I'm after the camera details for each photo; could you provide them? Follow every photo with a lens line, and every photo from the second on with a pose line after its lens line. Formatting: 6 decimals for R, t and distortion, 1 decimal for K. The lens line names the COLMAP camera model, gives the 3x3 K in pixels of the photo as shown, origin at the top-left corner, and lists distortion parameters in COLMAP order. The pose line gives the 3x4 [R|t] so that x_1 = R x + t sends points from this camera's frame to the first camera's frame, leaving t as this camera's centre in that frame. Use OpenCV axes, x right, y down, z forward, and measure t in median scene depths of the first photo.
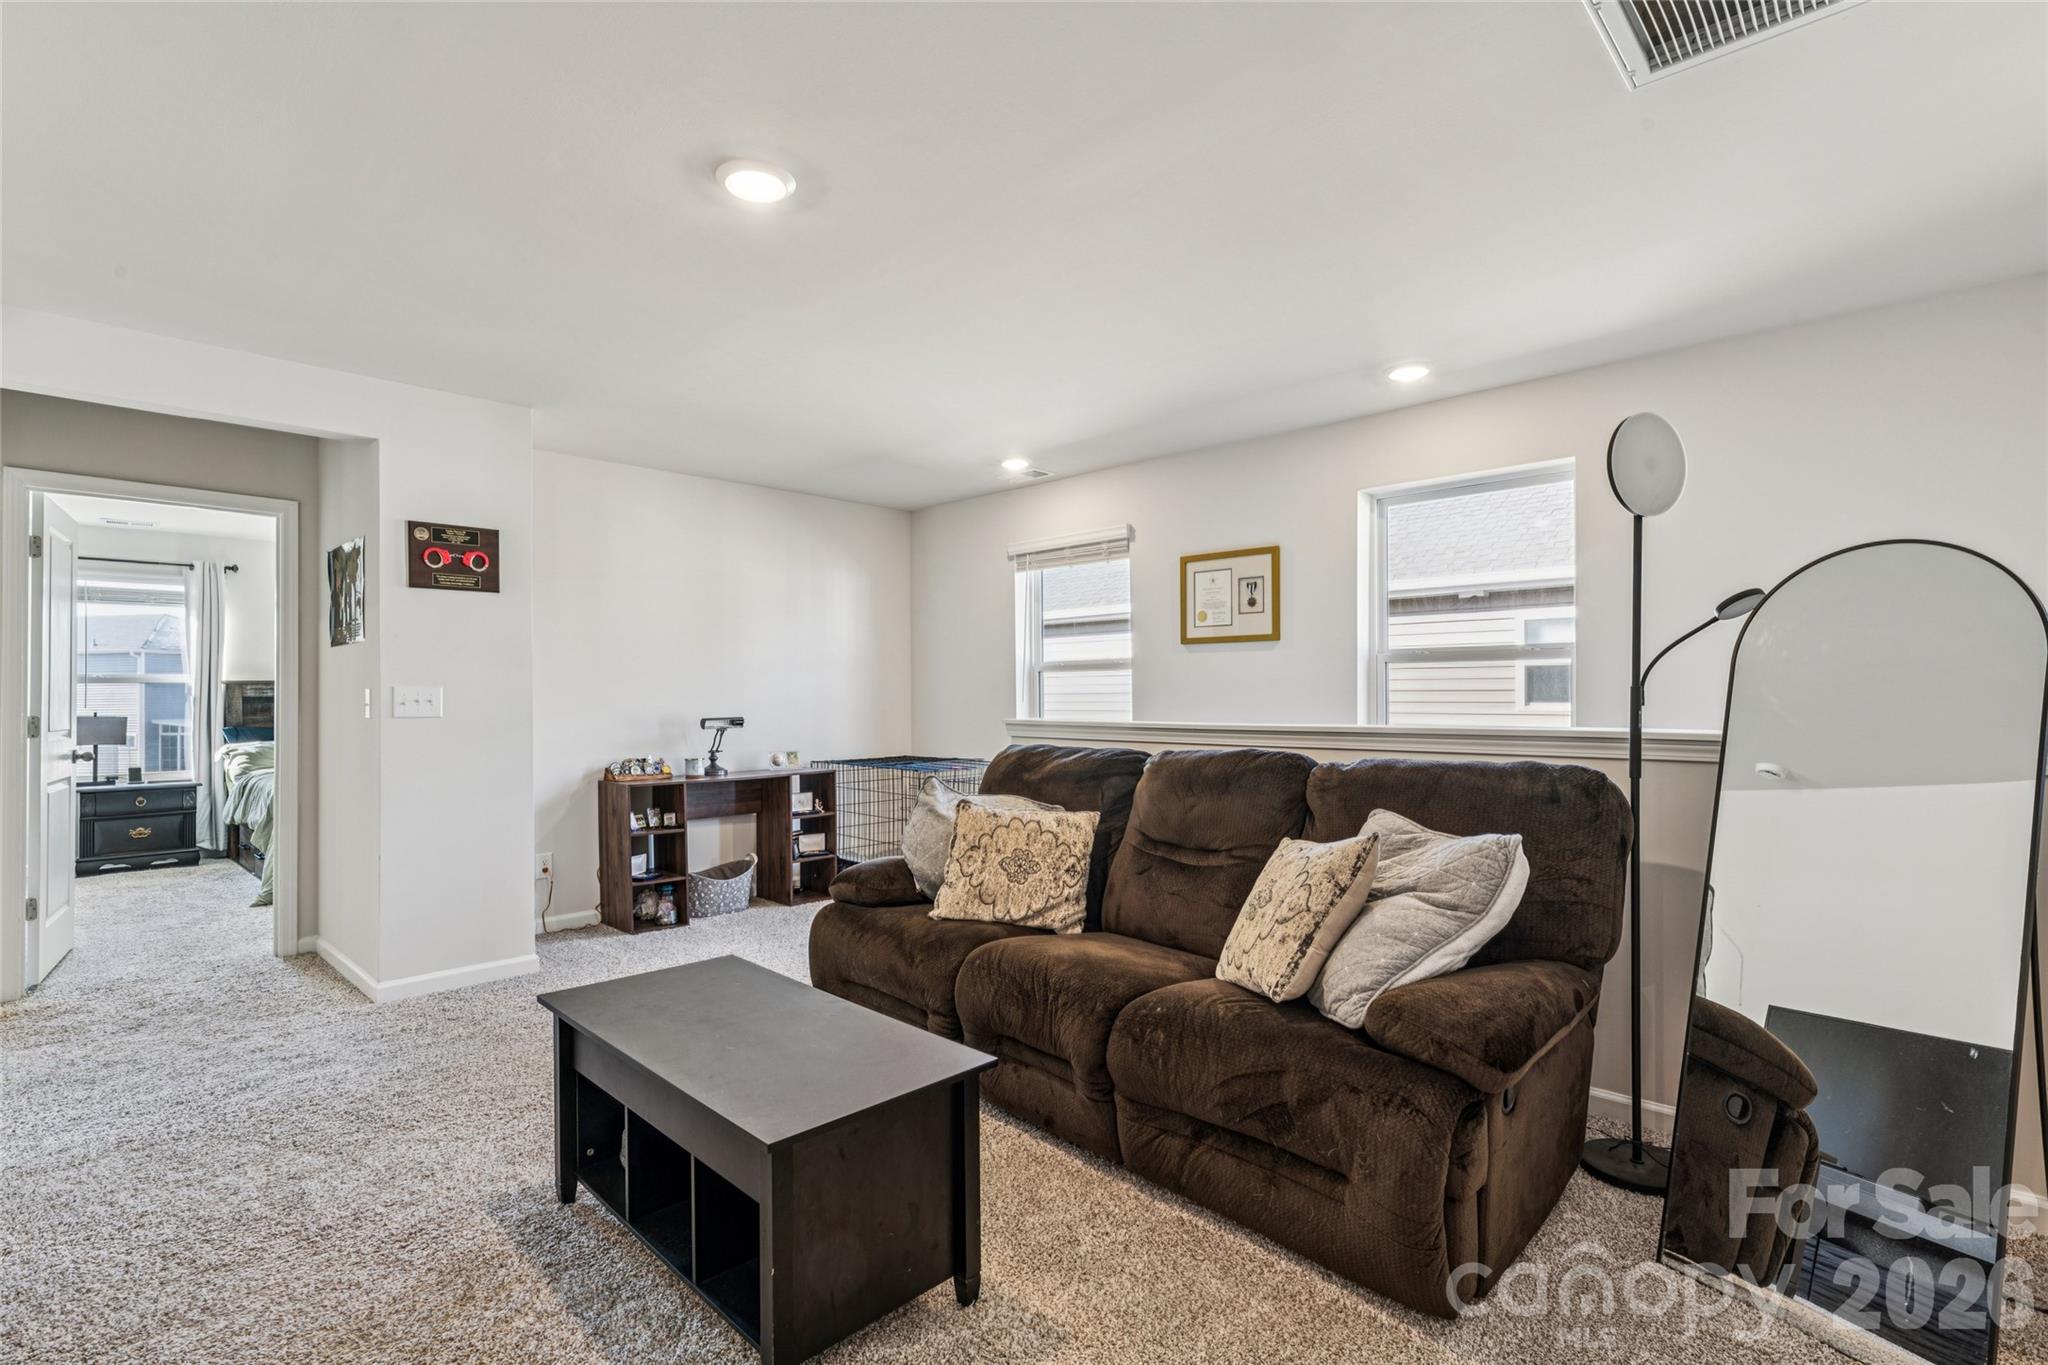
lens RADIAL K [[929.9, 0, 1010.1], [0, 929.9, 695.2], [0, 0, 1]] dist [0.004290, -0.003370]
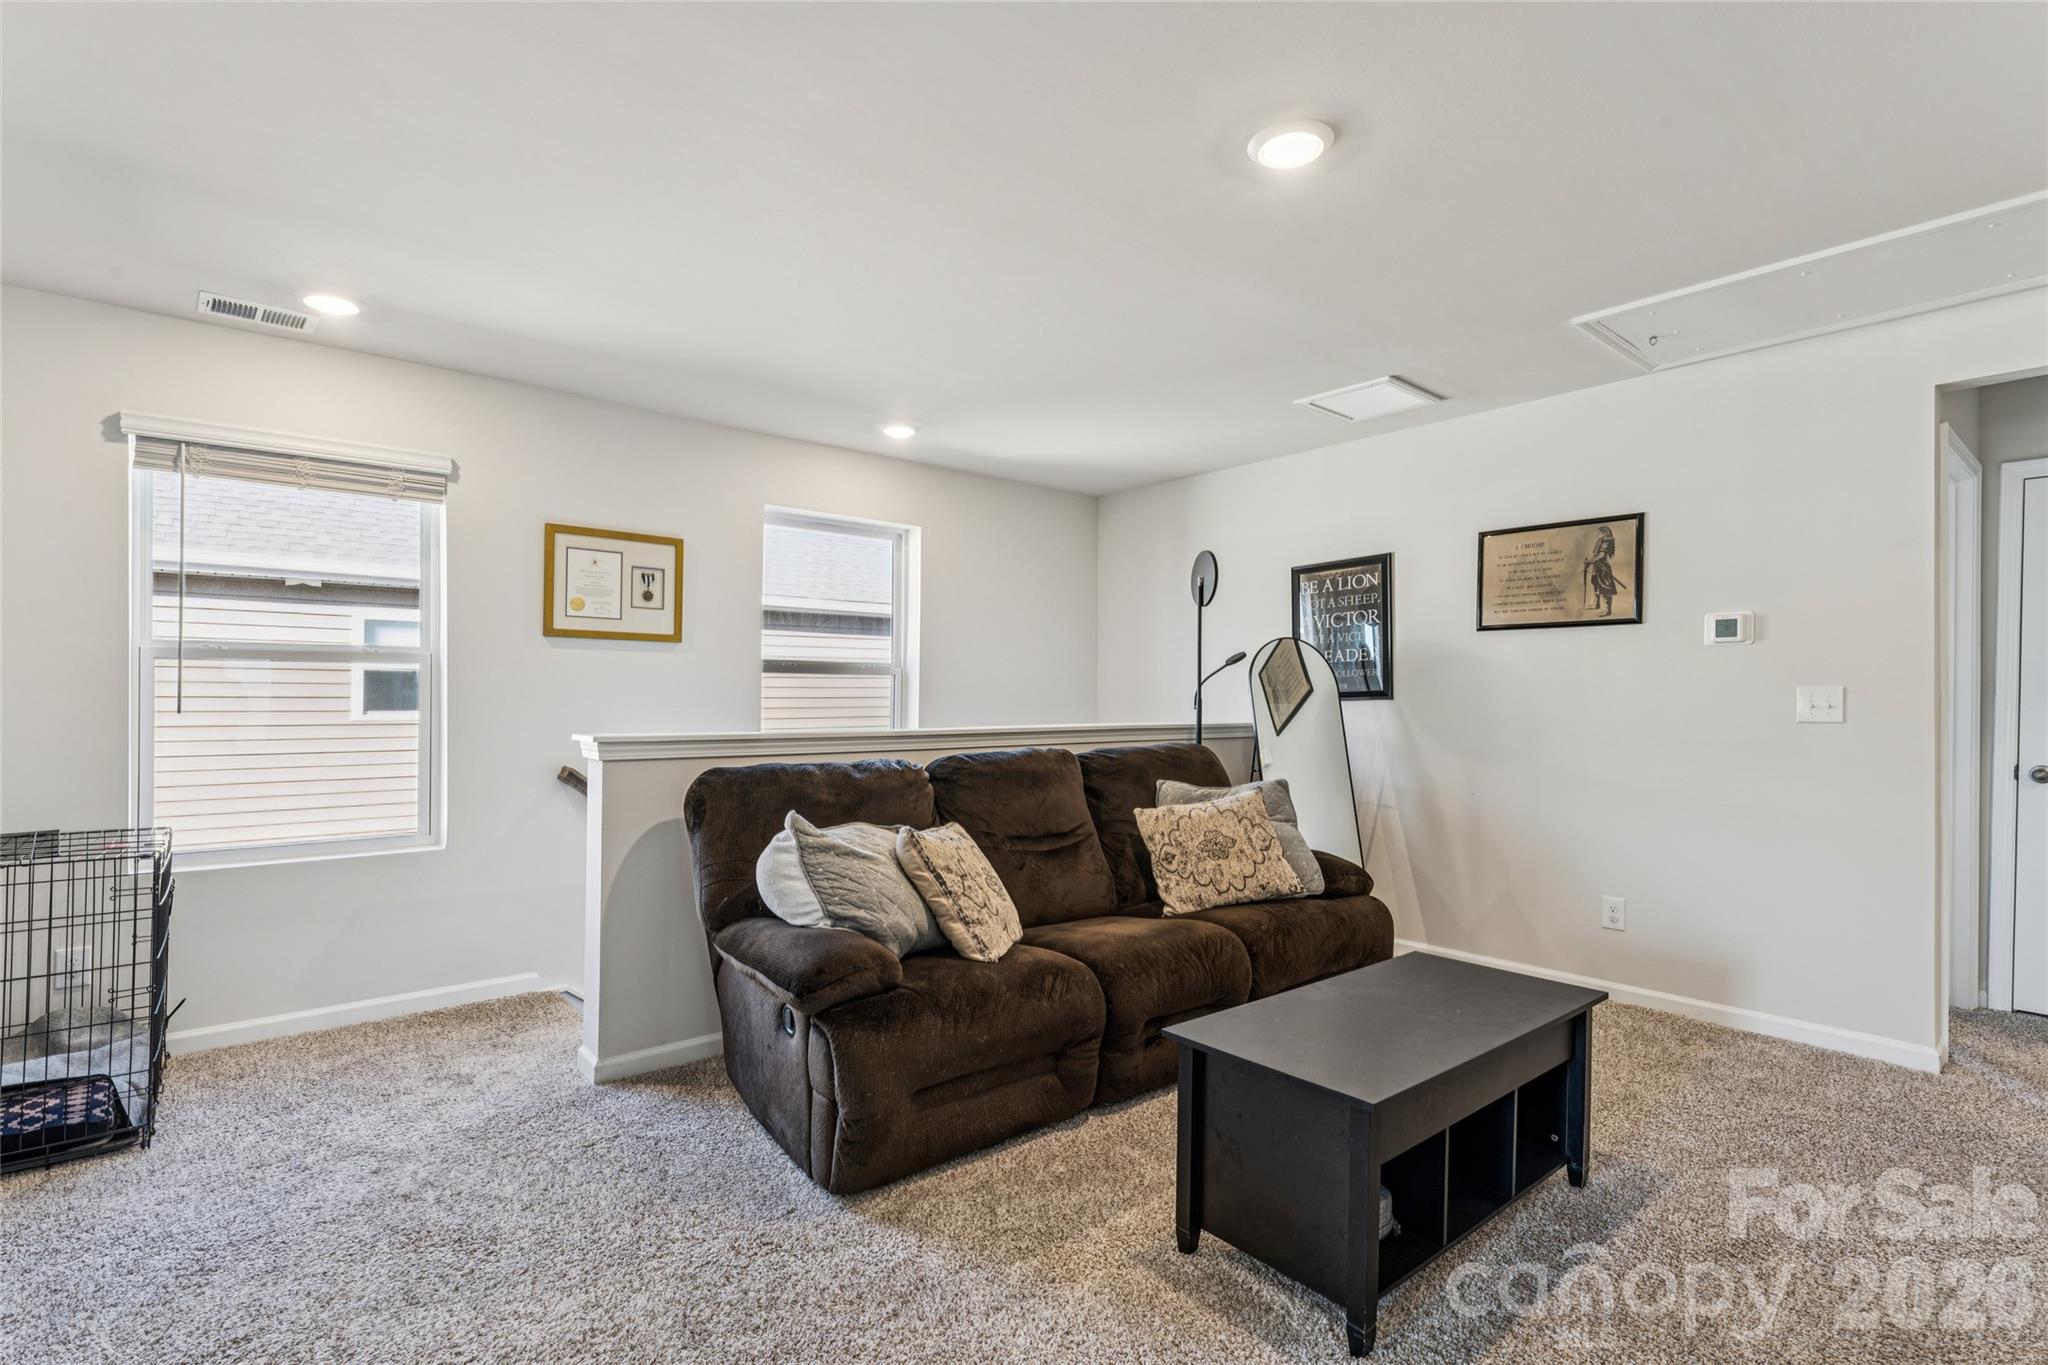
lens RADIAL K [[929.9, 0, 1029.3], [0, 929.9, 691.2], [0, 0, 1]] dist [0.004290, -0.003370]
pose [[0.073245, 0.010234, 0.997261, -0.588654], [0.002015, 0.999944, -0.010409, -0.000610], [-0.997312, 0.002772, 0.073220, 0.578903]]
